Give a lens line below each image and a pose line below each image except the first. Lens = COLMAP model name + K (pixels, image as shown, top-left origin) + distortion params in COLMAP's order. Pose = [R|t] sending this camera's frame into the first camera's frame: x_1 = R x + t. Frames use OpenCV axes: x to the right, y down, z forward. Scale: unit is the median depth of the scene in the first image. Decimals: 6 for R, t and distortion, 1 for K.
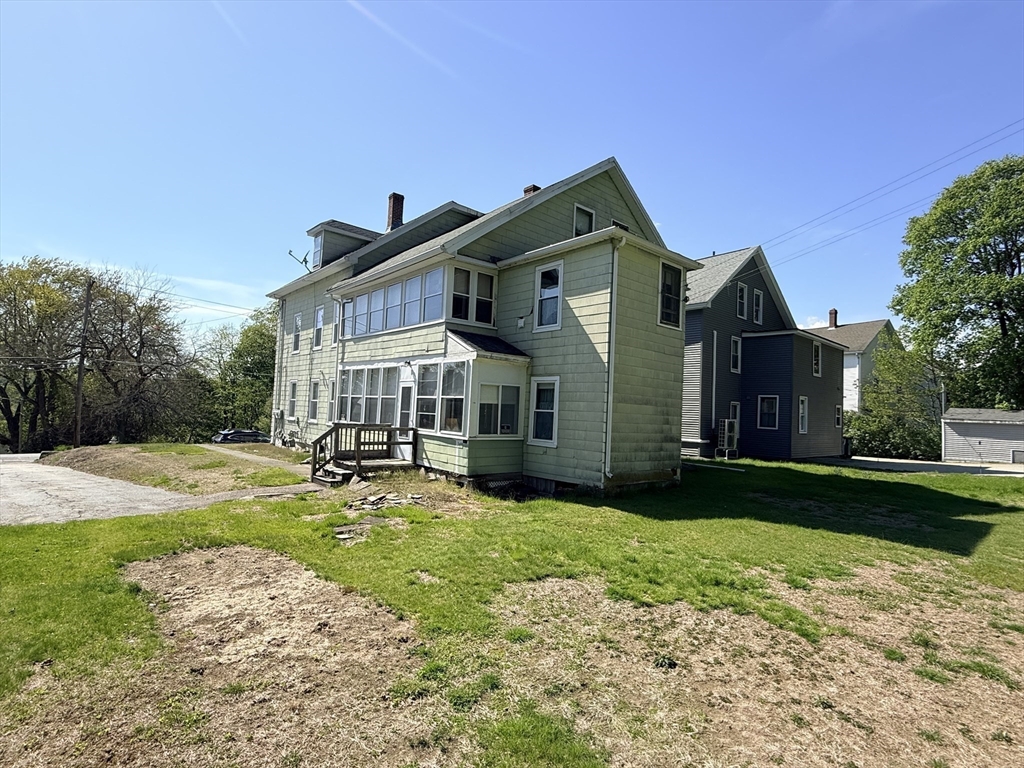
lens RADIAL K [[514.5, 0, 515.1], [0, 514.5, 387.4], [0, 0, 1]] dist [0.002178, 0.000091]
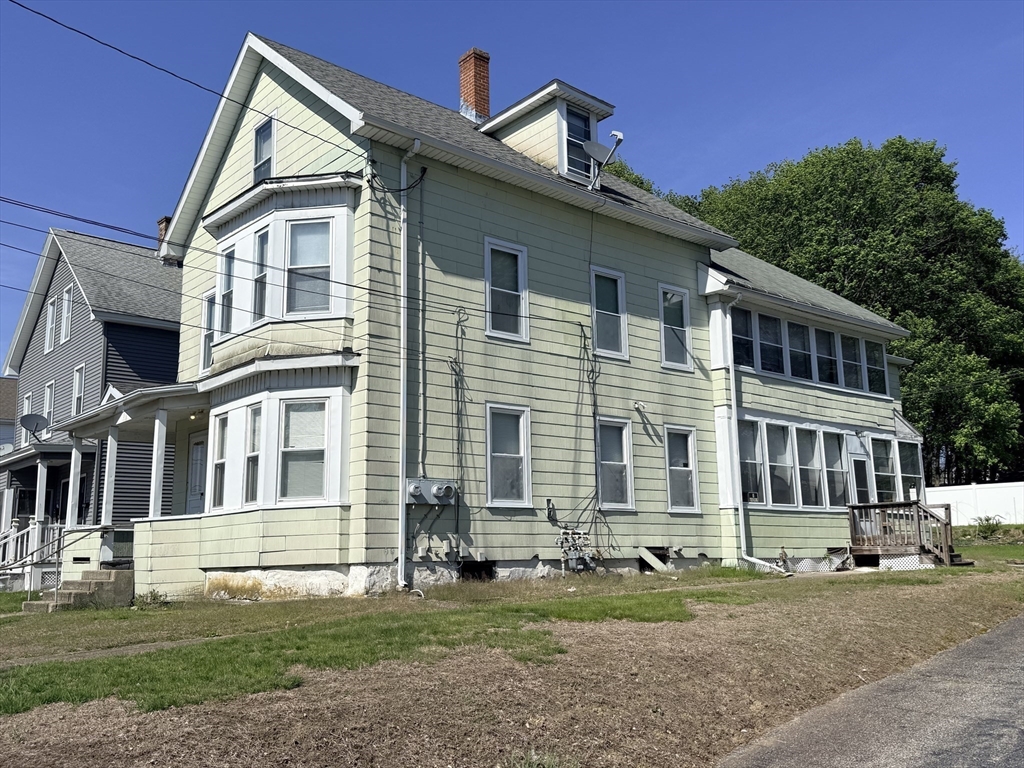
lens RADIAL K [[924.0, 0, 511.2], [0, 924.0, 383.3], [0, 0, 1]] dist [0.111540, -0.099848]
pose [[0.007443, 0.141260, 0.989945, -1.975721], [-0.027503, 0.989626, -0.141008, 0.120326], [-0.999594, -0.026177, 0.011251, 1.730280]]
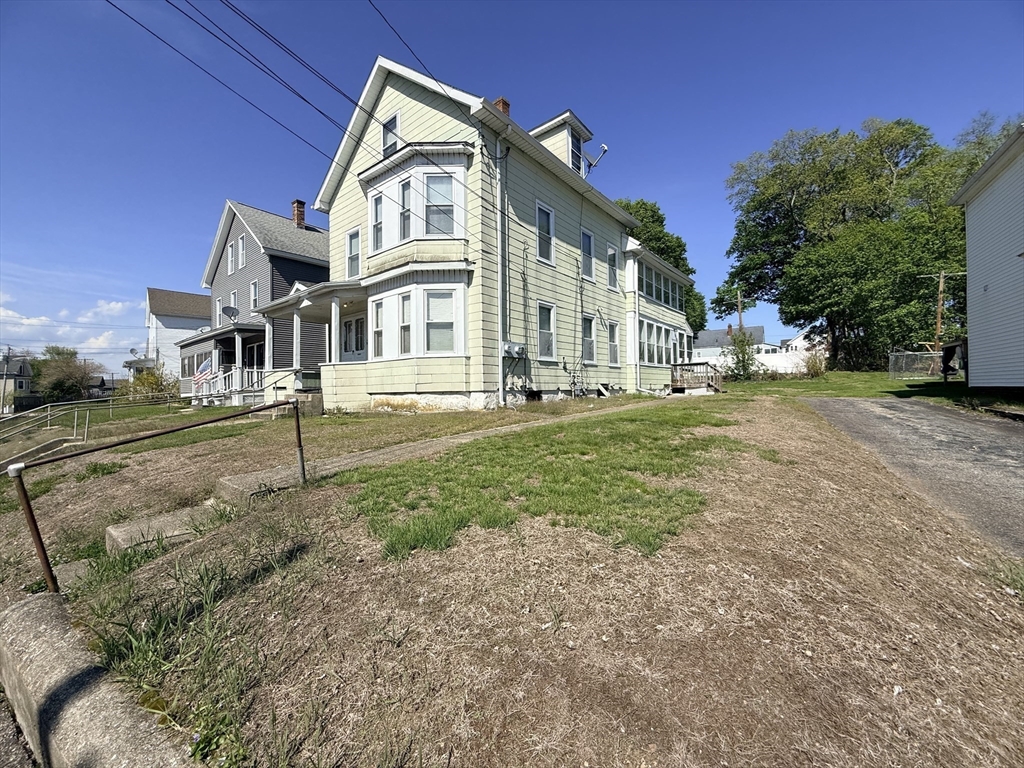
lens RADIAL K [[407.5, 0, 506.6], [0, 407.5, 382.5], [0, 0, 1]] dist [0.000143, 0.000583]
pose [[-0.164820, -0.022231, 0.986073, -1.665514], [-0.037048, 0.999180, 0.016334, 0.147930], [-0.985628, -0.033840, -0.165509, 1.987653]]
